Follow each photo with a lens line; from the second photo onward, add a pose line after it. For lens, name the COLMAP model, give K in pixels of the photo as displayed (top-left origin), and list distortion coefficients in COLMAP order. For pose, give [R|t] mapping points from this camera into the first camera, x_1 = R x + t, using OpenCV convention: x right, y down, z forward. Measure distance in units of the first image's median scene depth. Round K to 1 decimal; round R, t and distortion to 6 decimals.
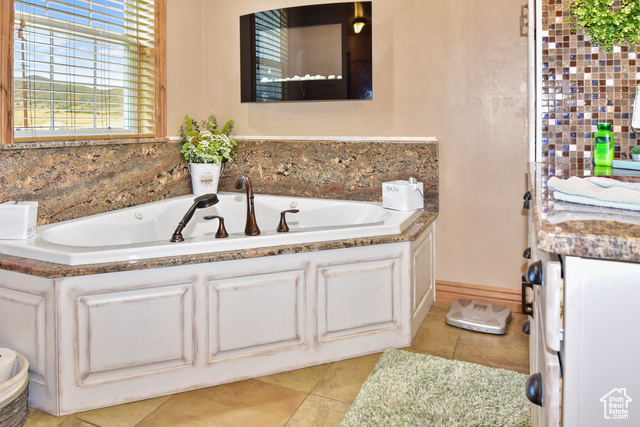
lens RADIAL K [[466.7, 0, 320.3], [0, 466.7, 168.5], [0, 0, 1]] dist [0.073209, -0.082829]
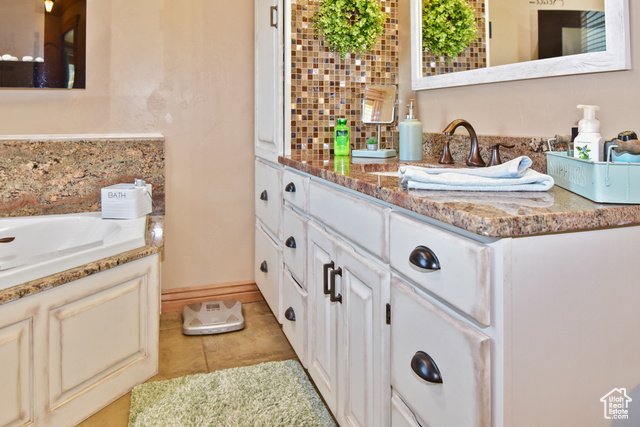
lens RADIAL K [[473.6, 0, 320.1], [0, 473.6, 142.9], [0, 0, 1]] dist [0.039653, -0.029845]
pose [[0.763480, -0.032309, 0.645023, -0.155356], [0.060978, 0.997892, -0.022192, -0.011185], [-0.642946, 0.056275, 0.763841, 0.123827]]
